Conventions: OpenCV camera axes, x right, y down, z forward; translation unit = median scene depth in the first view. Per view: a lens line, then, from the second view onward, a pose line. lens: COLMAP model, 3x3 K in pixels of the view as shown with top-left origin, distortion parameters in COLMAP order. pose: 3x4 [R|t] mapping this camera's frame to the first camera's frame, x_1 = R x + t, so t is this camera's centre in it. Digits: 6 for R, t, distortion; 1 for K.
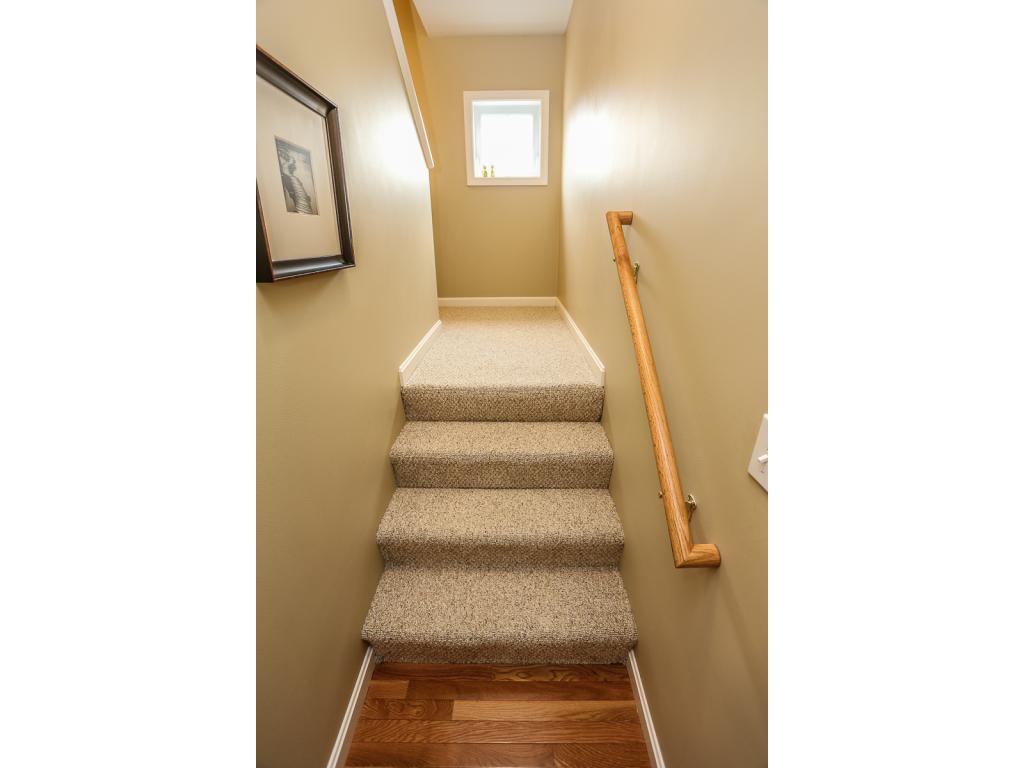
lens RADIAL K [[368.2, 0, 508.8], [0, 368.2, 393.5], [0, 0, 1]] dist [-0.039929, 0.000148]
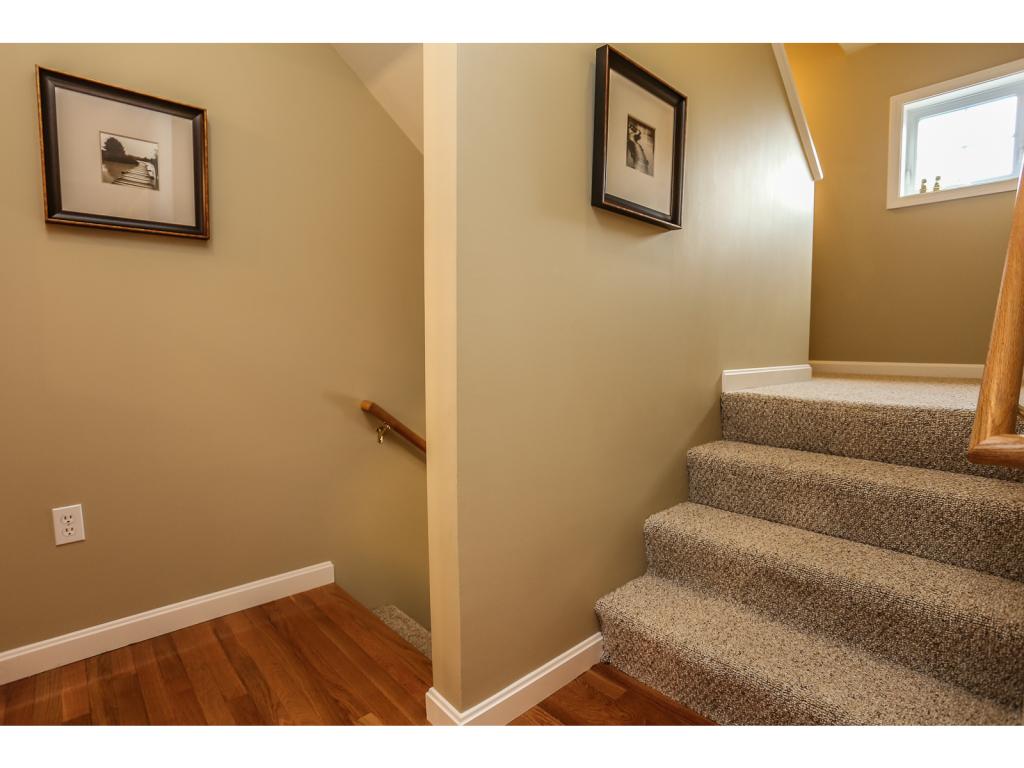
lens RADIAL K [[521.4, 0, 513.3], [0, 521.4, 385.8], [0, 0, 1]] dist [-0.076970, 0.035085]
pose [[0.688298, 0.073862, -0.721658, 0.287574], [-0.289530, 0.940106, -0.179926, 0.399131], [0.665145, 0.332784, 0.668458, -0.143269]]
